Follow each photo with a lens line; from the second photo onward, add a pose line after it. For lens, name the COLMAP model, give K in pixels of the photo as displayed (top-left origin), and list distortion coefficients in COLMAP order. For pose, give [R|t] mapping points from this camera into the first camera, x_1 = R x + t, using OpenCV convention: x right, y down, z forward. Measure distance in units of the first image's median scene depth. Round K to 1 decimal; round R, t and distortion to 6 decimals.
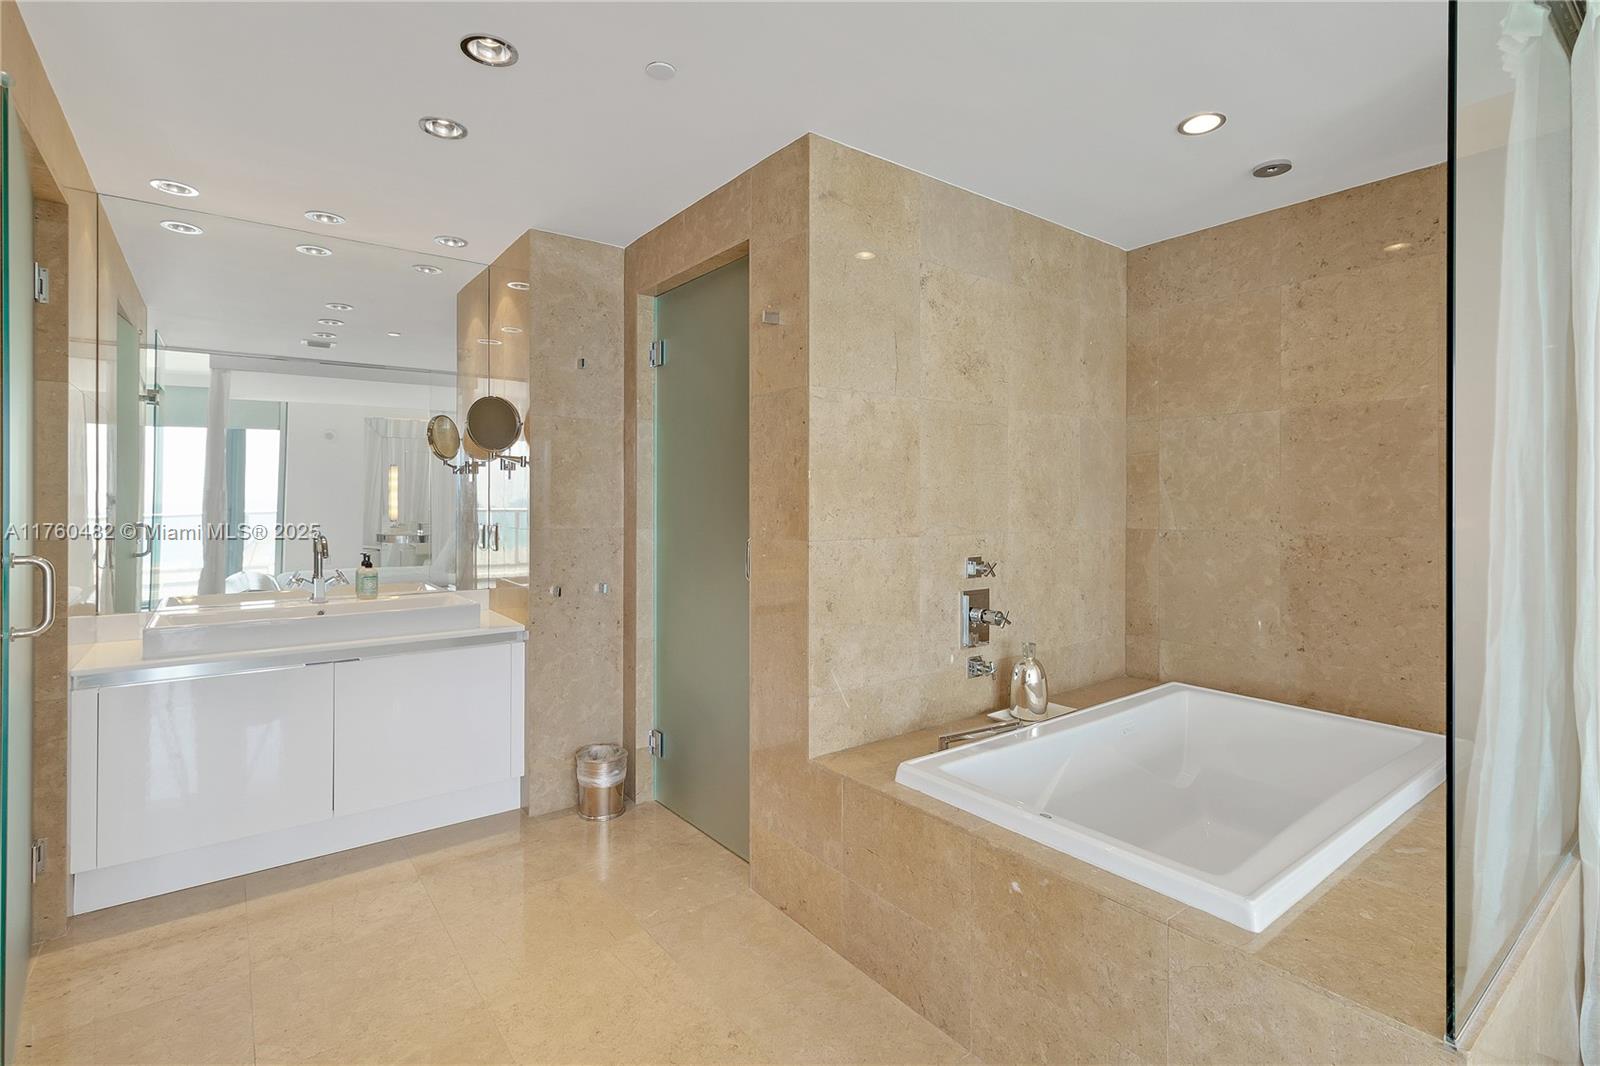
lens RADIAL K [[743.2, 0, 816.3], [0, 743.2, 522.7], [0, 0, 1]] dist [0.001790, -0.012978]
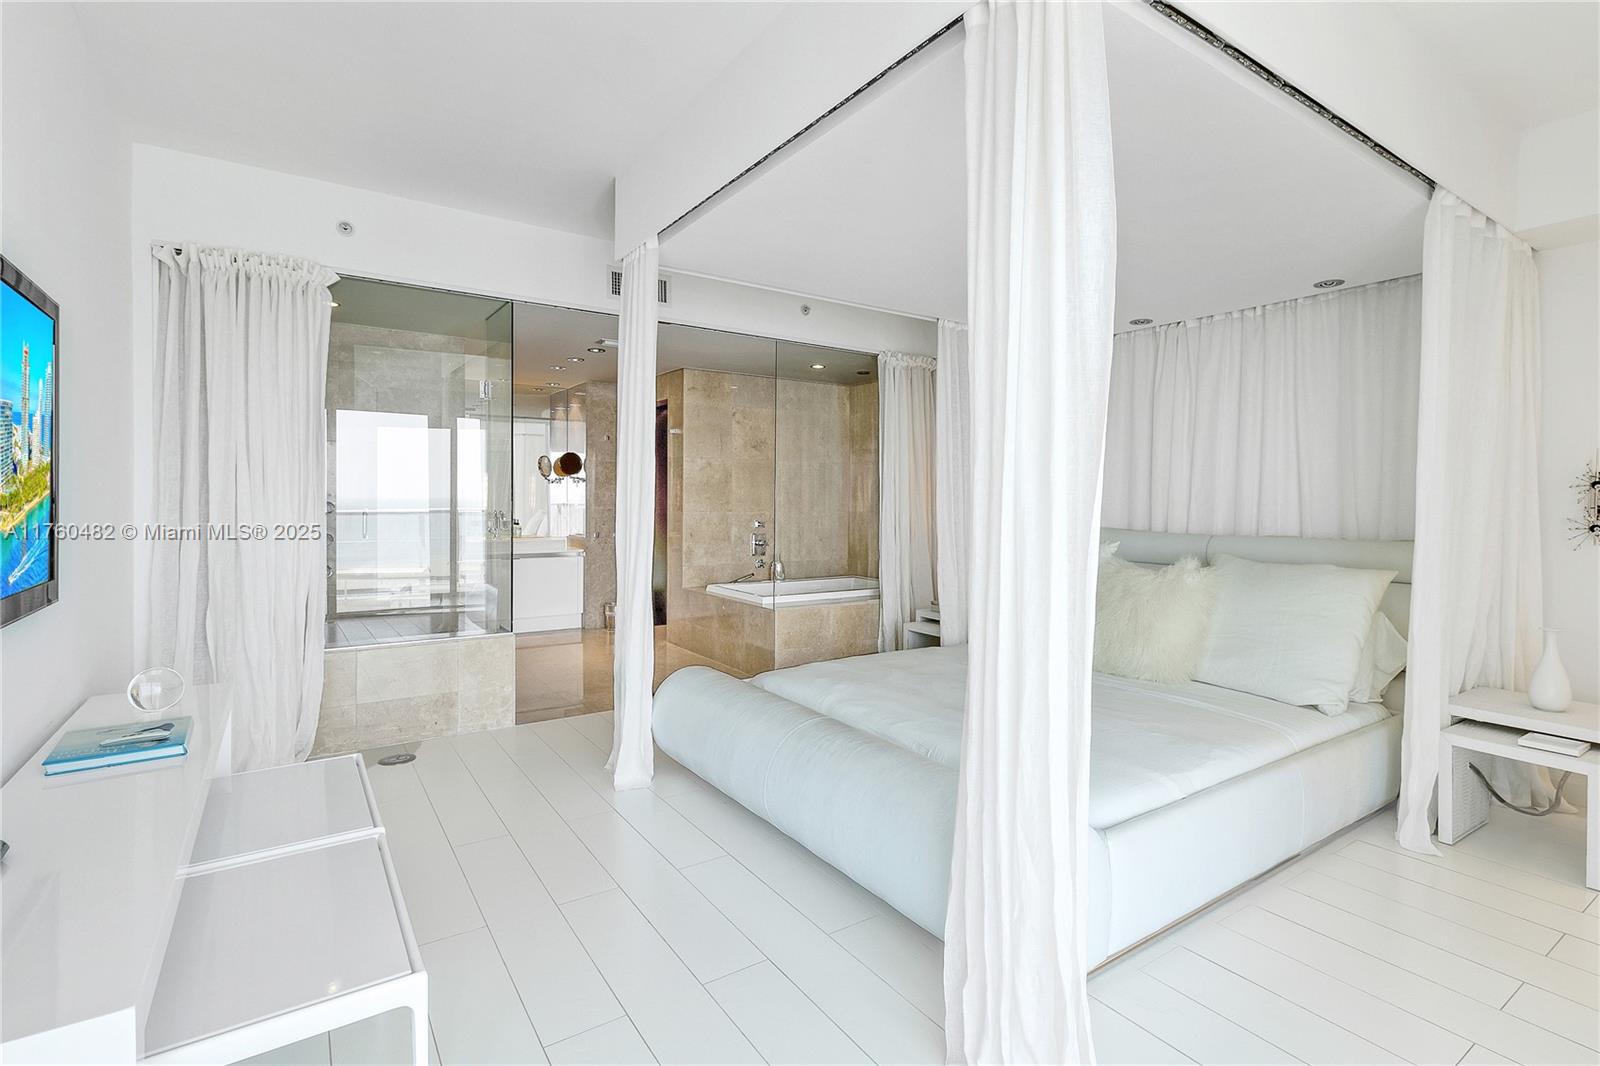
lens RADIAL K [[743.2, 0, 816.3], [0, 743.2, 522.7], [0, 0, 1]] dist [0.001790, -0.012978]
pose [[0.998358, 0.006783, -0.056871, 0.548600], [-0.006585, 0.999972, 0.003674, 0.044476], [0.056894, -0.003293, 0.998375, -1.504057]]
